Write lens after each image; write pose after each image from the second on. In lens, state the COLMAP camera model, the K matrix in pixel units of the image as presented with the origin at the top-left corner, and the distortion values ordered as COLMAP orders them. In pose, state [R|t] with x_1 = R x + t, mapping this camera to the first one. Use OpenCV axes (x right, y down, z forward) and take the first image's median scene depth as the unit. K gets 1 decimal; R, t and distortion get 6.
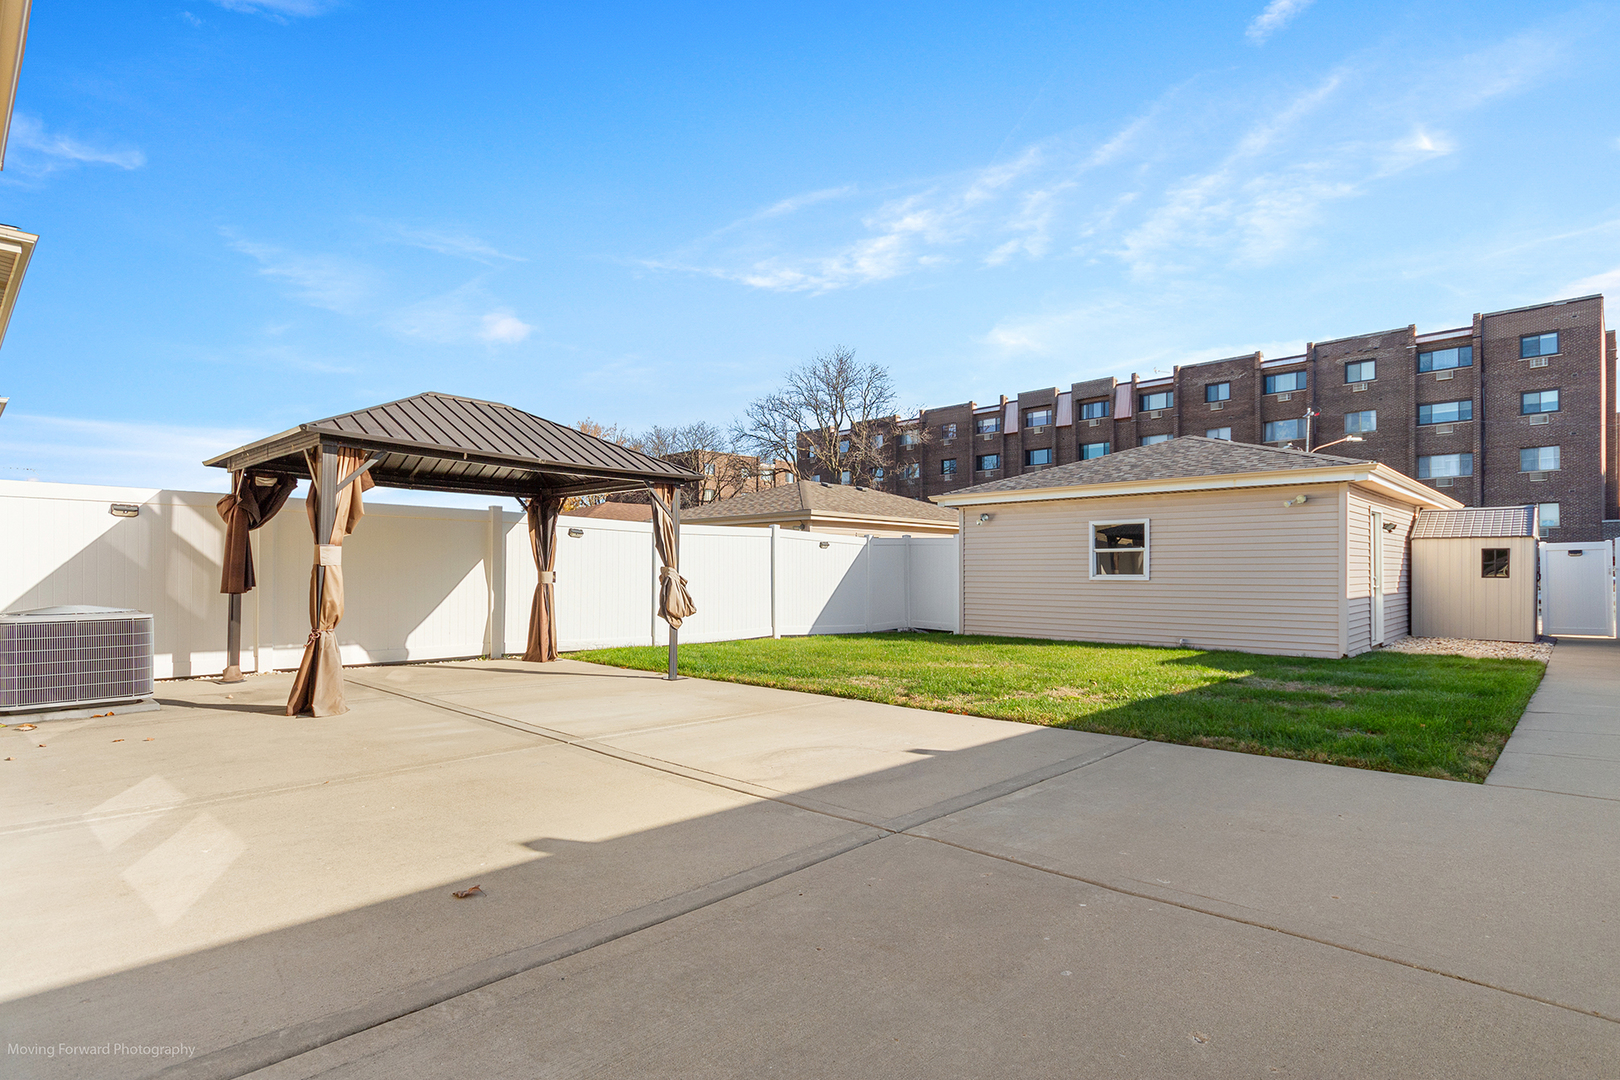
lens RADIAL K [[833.8, 0, 797.6], [0, 833.8, 553.3], [0, 0, 1]] dist [0.009288, -0.000740]
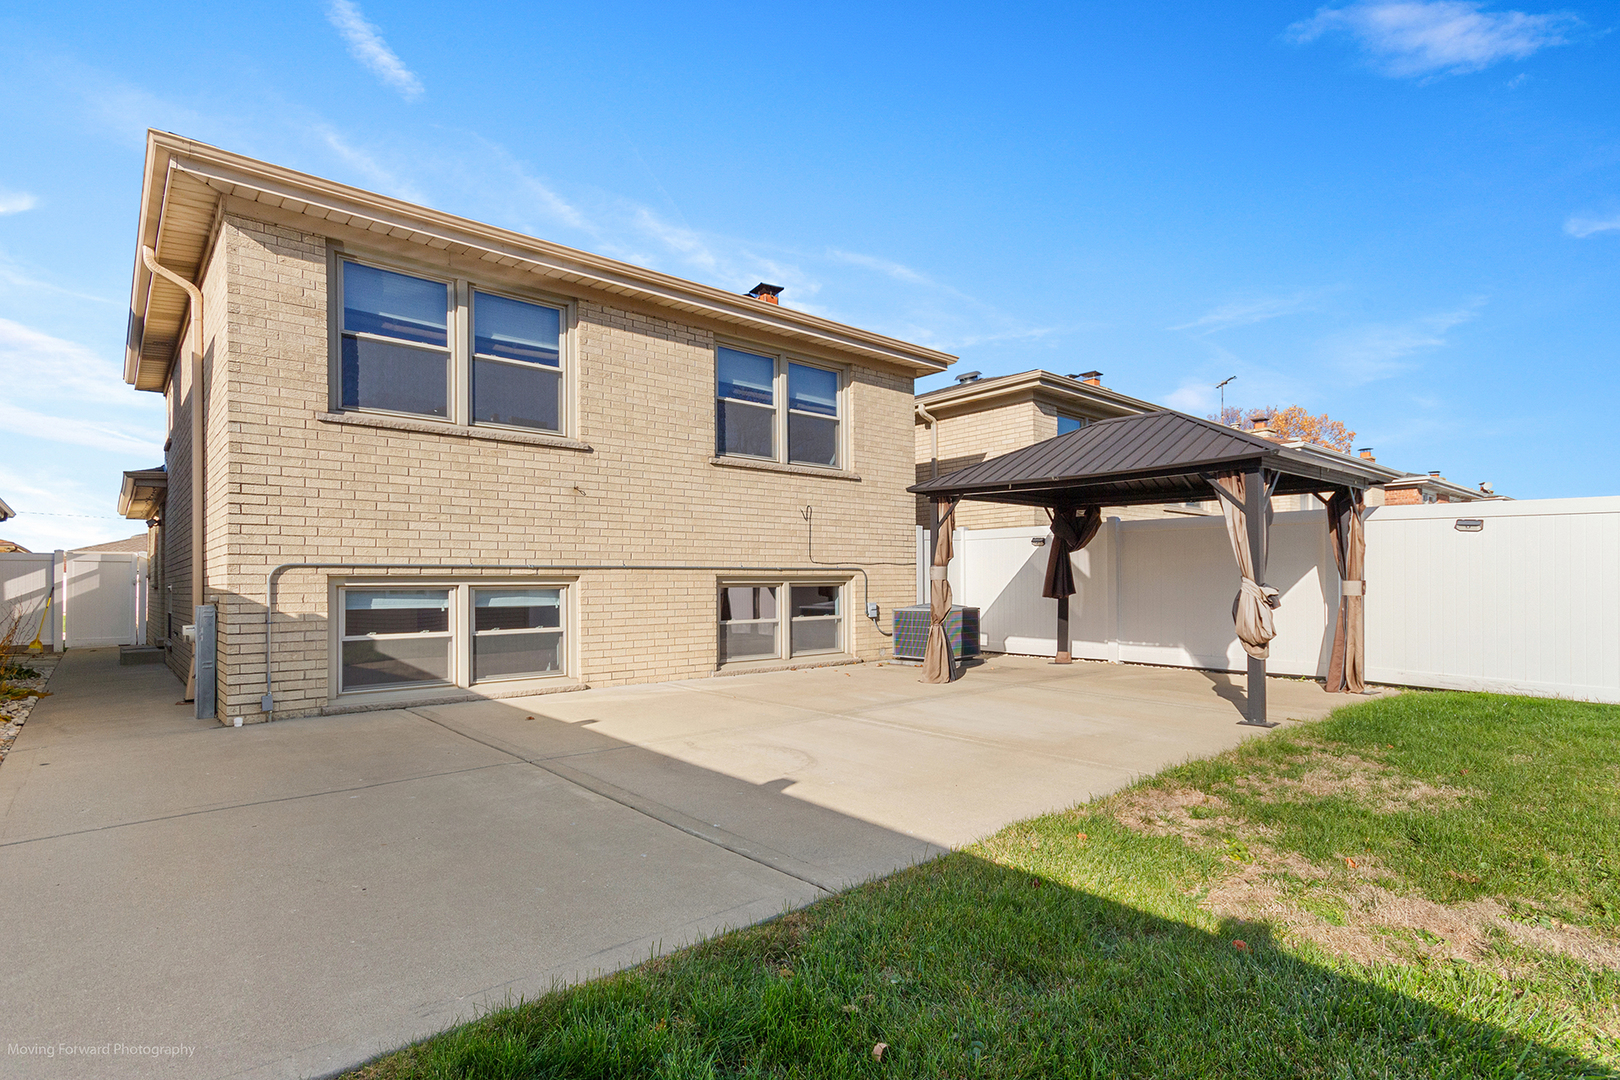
lens RADIAL K [[806.9, 0, 820.7], [0, 806.9, 572.5], [0, 0, 1]] dist [0.011341, 0.001839]
pose [[-0.087150, -0.009701, -0.996148, 0.671615], [0.029575, 0.999487, -0.012321, 0.010803], [0.995756, -0.030535, -0.086819, 0.727425]]
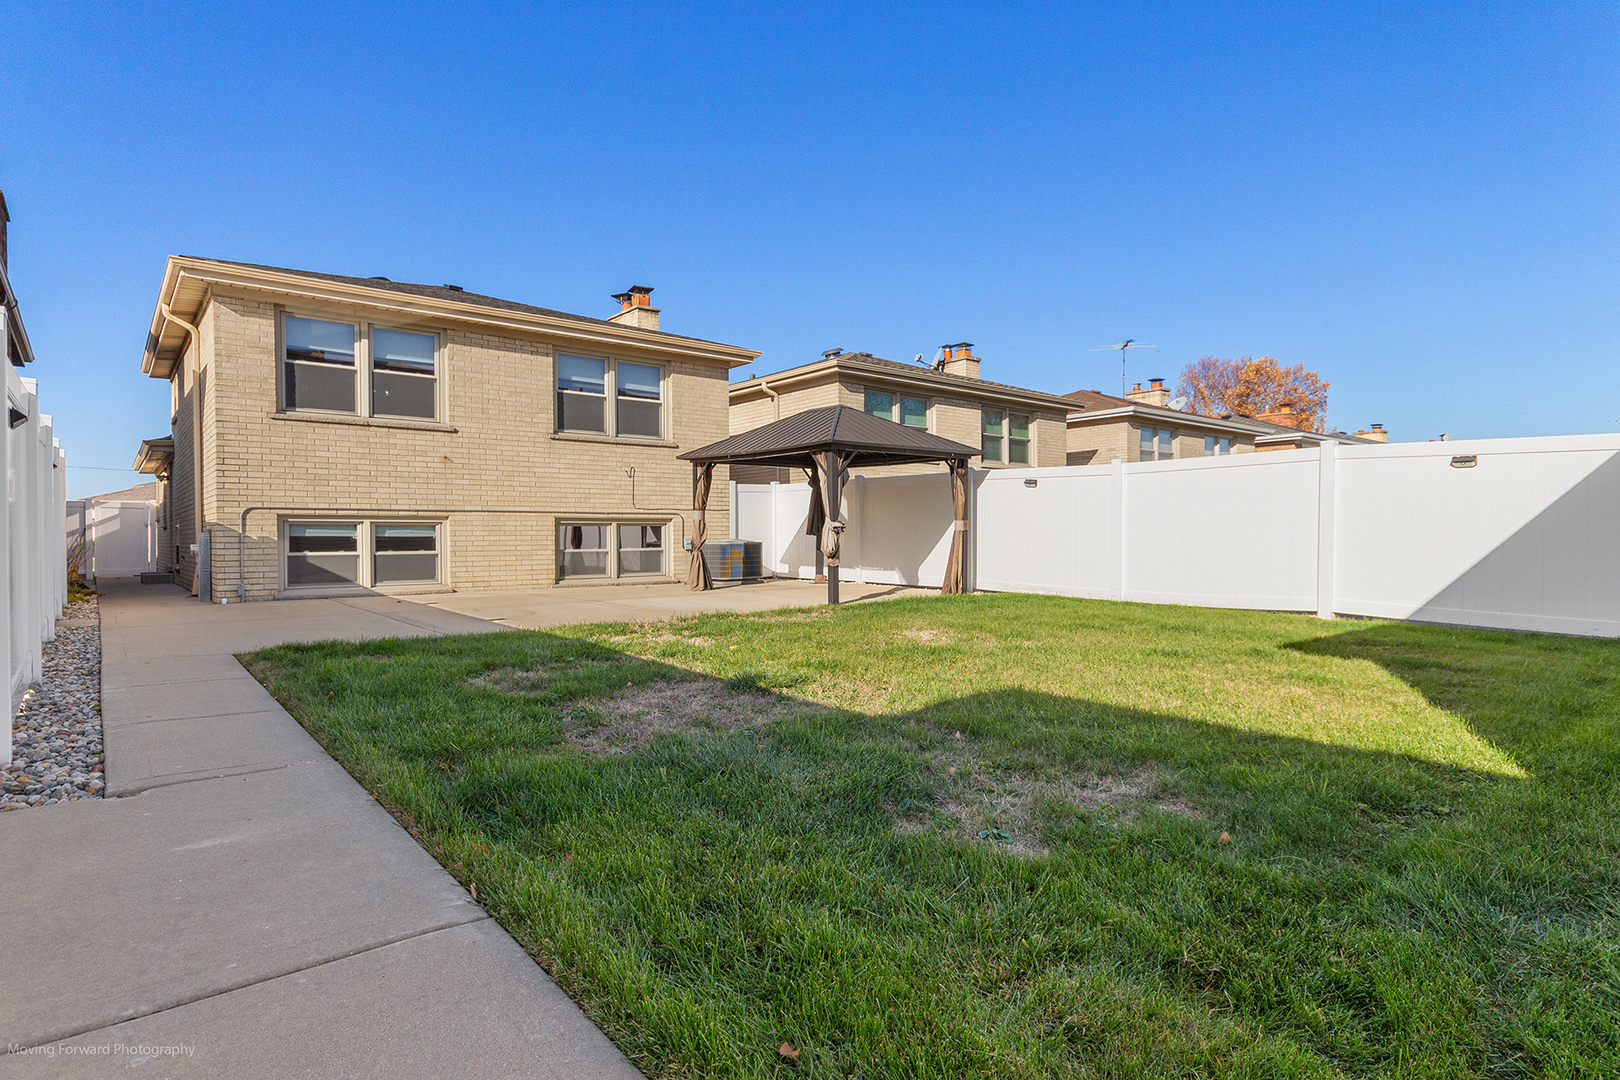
lens RADIAL K [[833.8, 0, 798.8], [0, 833.8, 544.0], [0, 0, 1]] dist [0.009288, -0.000740]
pose [[-0.115623, 0.014579, -0.993186, 0.942026], [0.026559, 0.999580, 0.011581, 0.029437], [0.992938, -0.025039, -0.115962, 0.969448]]
